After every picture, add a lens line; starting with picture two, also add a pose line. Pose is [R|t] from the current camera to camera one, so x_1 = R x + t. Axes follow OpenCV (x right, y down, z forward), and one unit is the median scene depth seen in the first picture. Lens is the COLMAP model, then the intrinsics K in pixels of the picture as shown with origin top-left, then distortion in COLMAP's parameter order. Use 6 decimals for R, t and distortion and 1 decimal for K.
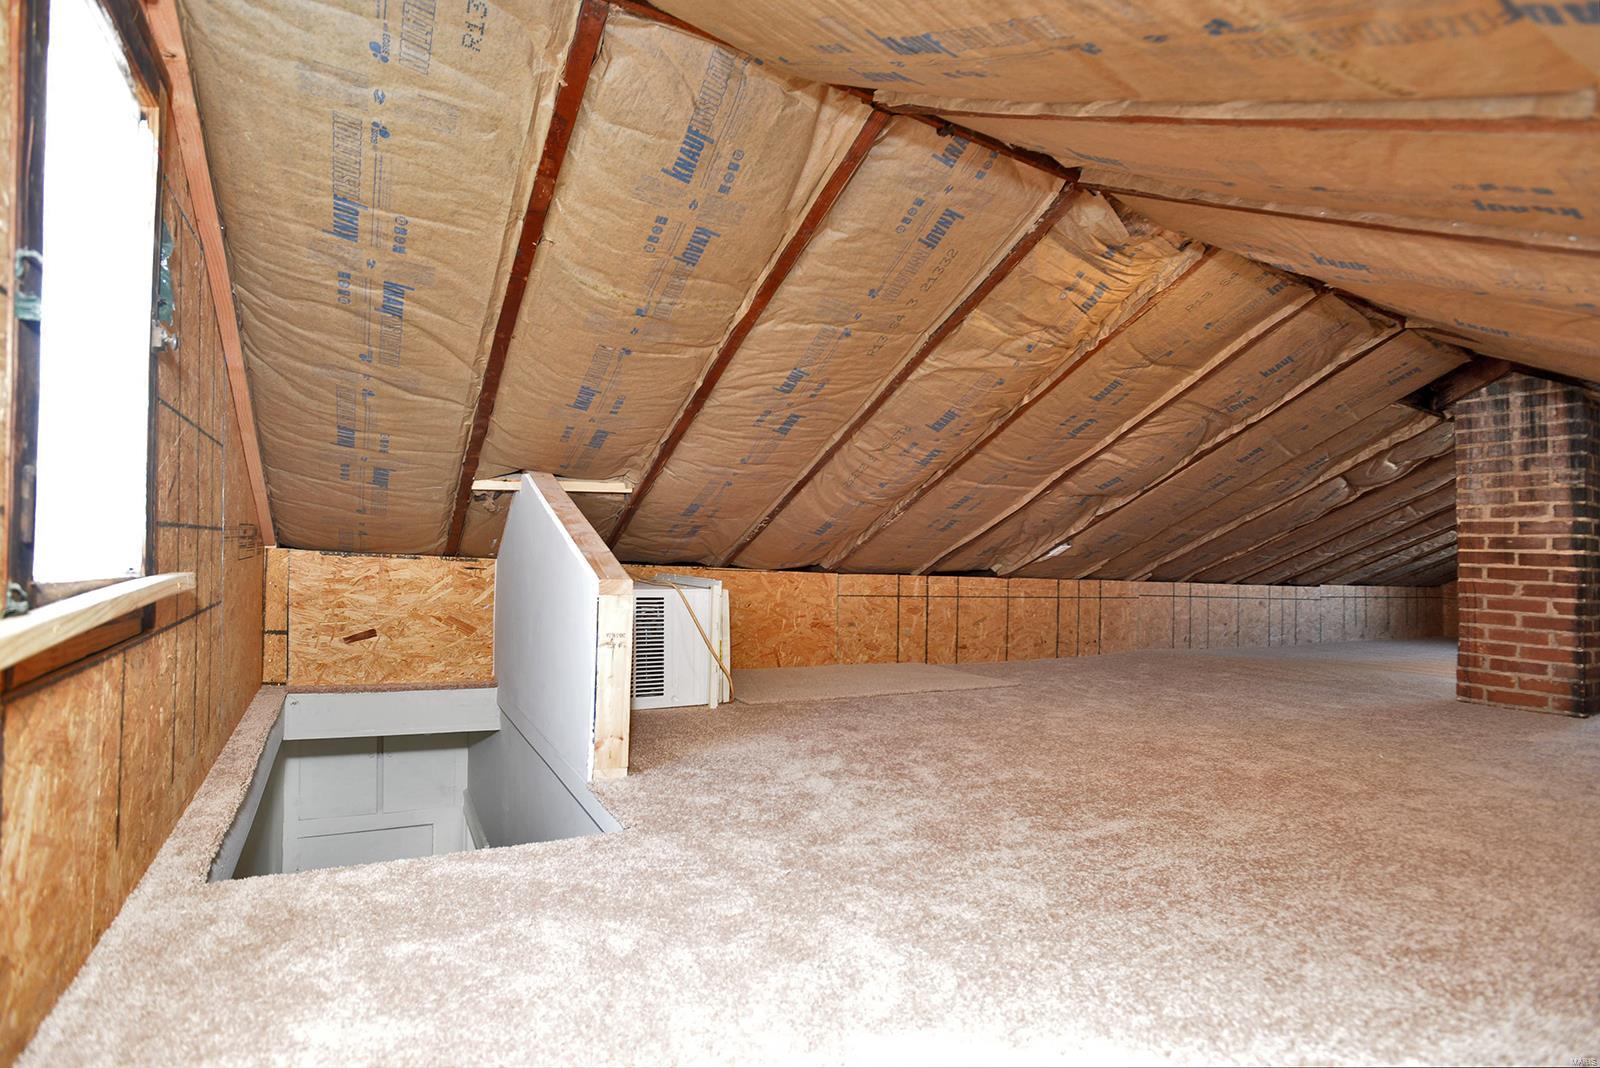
lens RADIAL K [[756.0, 0, 800.8], [0, 756.0, 536.9], [0, 0, 1]] dist [0.000373, -0.000958]
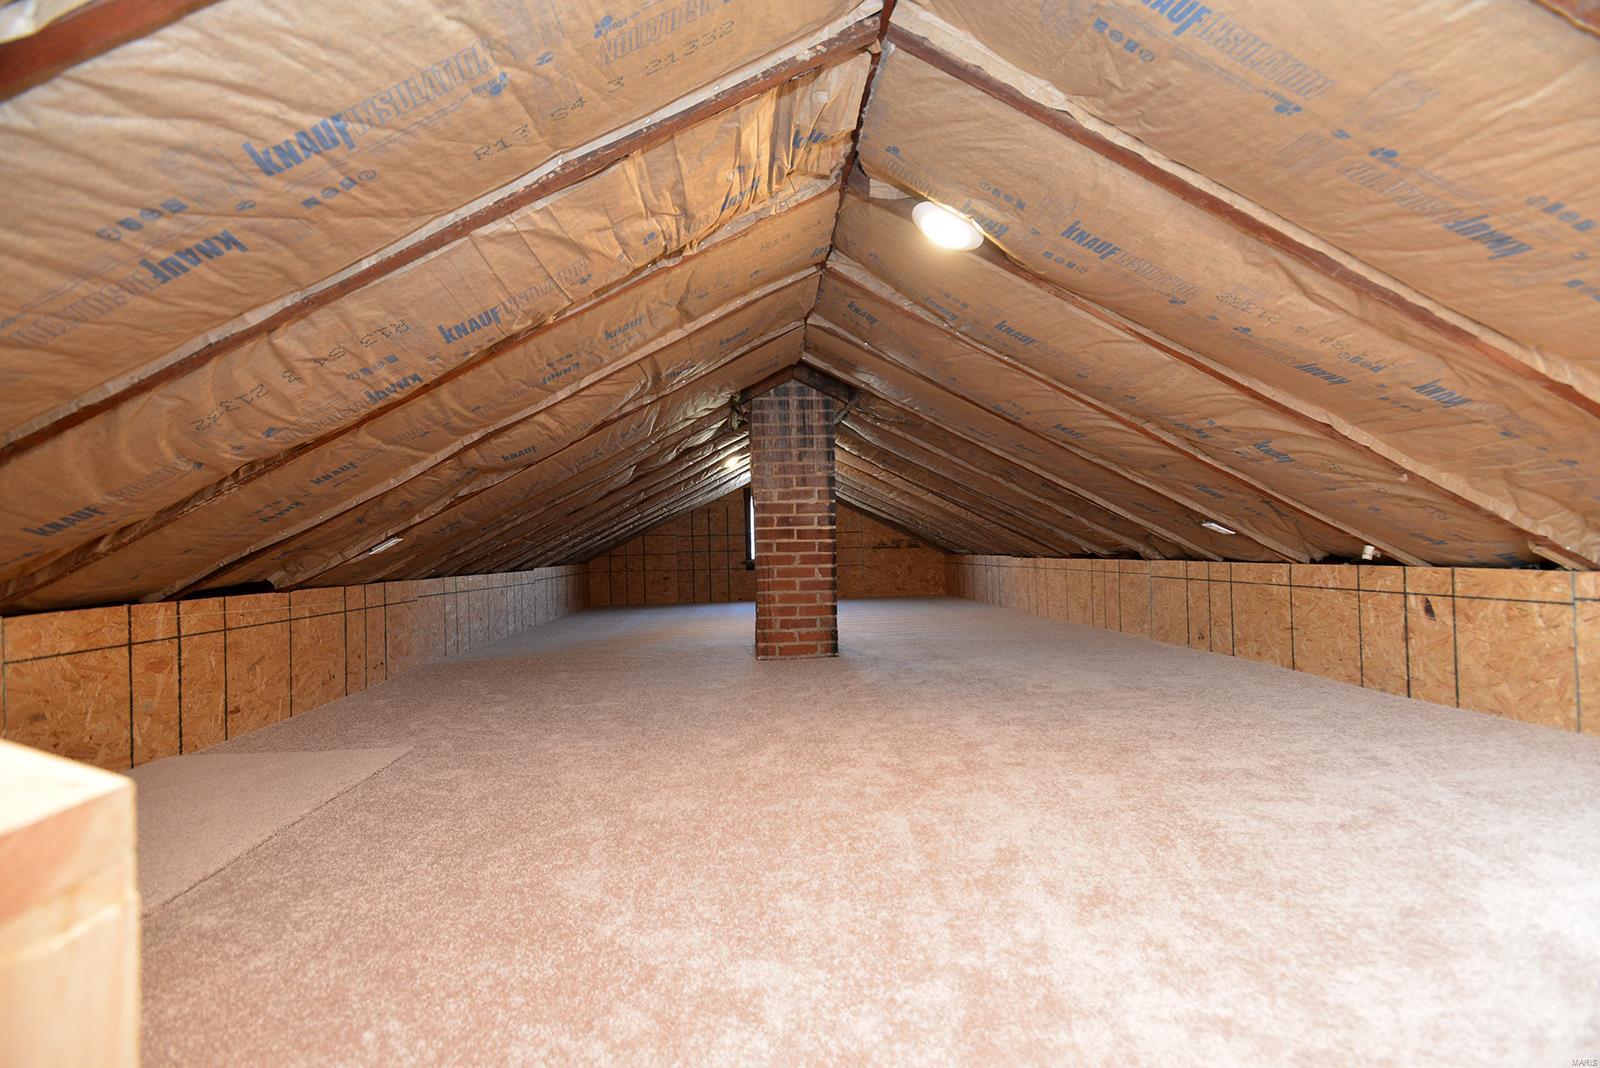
lens RADIAL K [[803.2, 0, 799.8], [0, 803.2, 521.3], [0, 0, 1]] dist [-0.000808, 0.001124]
pose [[0.484461, -0.020768, 0.874566, -0.169131], [0.024035, 0.999657, 0.010424, -0.004798], [-0.874483, 0.015970, 0.484794, 0.369018]]
